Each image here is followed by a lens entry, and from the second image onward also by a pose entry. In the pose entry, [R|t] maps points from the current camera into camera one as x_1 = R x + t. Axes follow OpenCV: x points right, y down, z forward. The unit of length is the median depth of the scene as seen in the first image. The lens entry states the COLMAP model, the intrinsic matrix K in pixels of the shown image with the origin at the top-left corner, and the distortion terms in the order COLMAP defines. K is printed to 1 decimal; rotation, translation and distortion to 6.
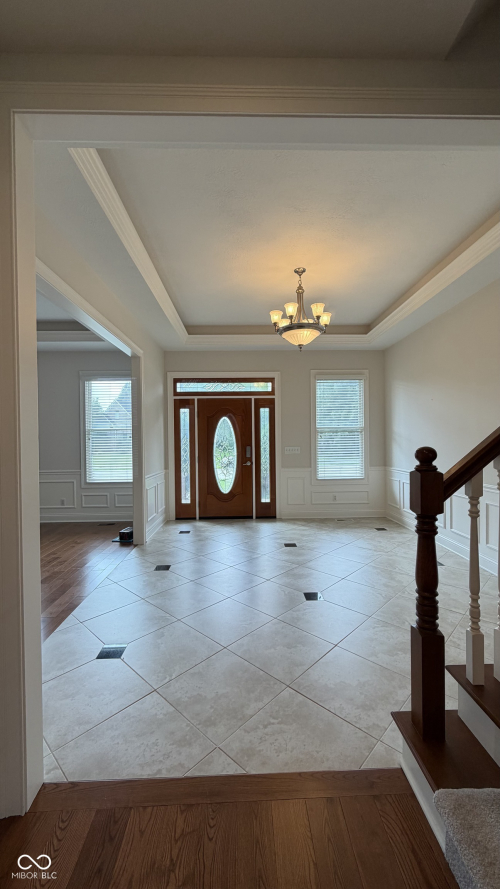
lens RADIAL K [[357.1, 0, 250.7], [0, 357.1, 444.2], [0, 0, 1]] dist [-0.000461, 0.000103]
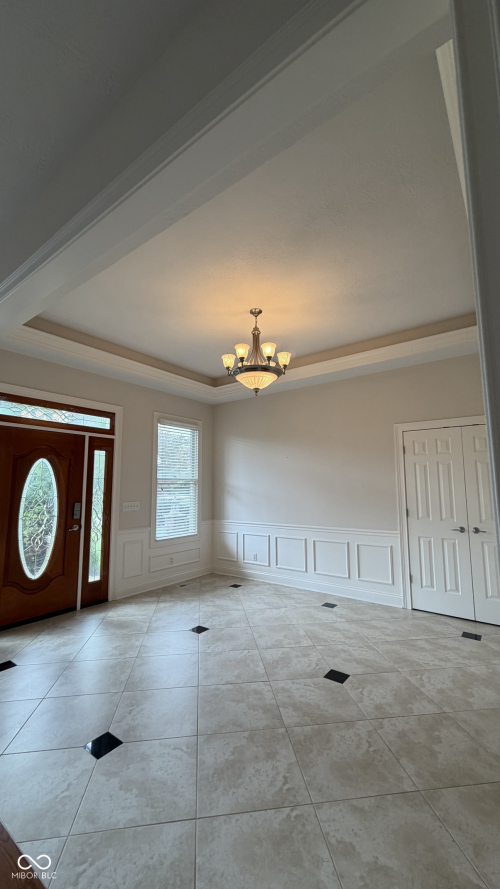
lens RADIAL K [[357.1, 0, 250.4], [0, 357.1, 441.1], [0, 0, 1]] dist [-0.000461, 0.000103]
pose [[0.617575, 0.107420, 0.779142, -0.354735], [0.008453, 0.989666, -0.143145, -0.010560], [-0.786467, 0.094988, 0.610285, 0.293144]]
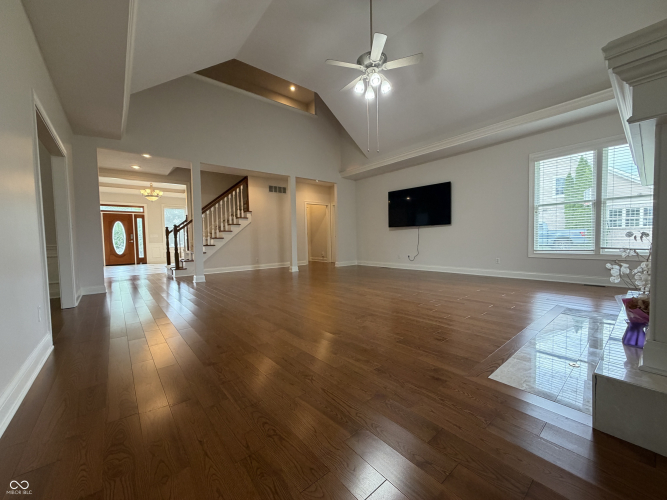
lens RADIAL K [[266.8, 0, 333.8], [0, 266.8, 250.6], [0, 0, 1]] dist [0.001397, 0.000490]
pose [[0.784410, -0.029105, 0.619560, -0.055382], [0.017103, 0.999534, 0.025302, 0.093997], [-0.620007, -0.009251, 0.784542, -1.248882]]
